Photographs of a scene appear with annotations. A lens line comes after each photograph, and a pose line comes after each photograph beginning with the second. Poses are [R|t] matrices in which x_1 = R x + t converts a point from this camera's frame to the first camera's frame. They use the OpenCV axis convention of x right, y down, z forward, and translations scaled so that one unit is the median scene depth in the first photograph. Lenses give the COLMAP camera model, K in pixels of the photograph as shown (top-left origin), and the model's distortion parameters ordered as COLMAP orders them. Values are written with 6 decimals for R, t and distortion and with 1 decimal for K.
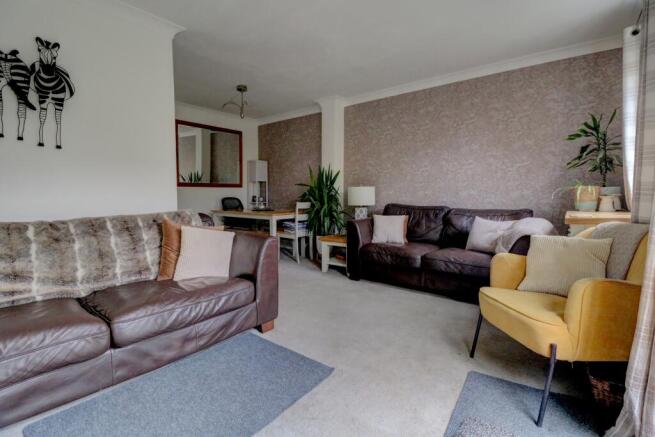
lens RADIAL K [[299.9, 0, 322.3], [0, 299.9, 214.9], [0, 0, 1]] dist [0.003936, -0.012401]
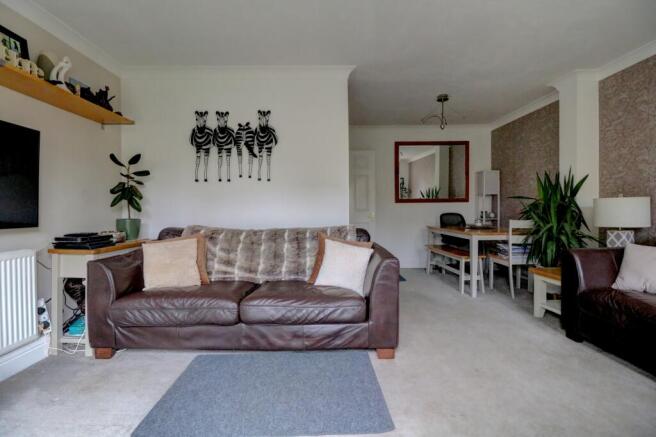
lens RADIAL K [[300.4, 0, 322.8], [0, 300.4, 214.9], [0, 0, 1]] dist [0.003936, -0.012401]
pose [[0.648473, 0.007570, -0.761200, 0.390239], [-0.044785, 0.998598, -0.028222, -0.022123], [0.759919, 0.052392, 0.647903, 0.225155]]
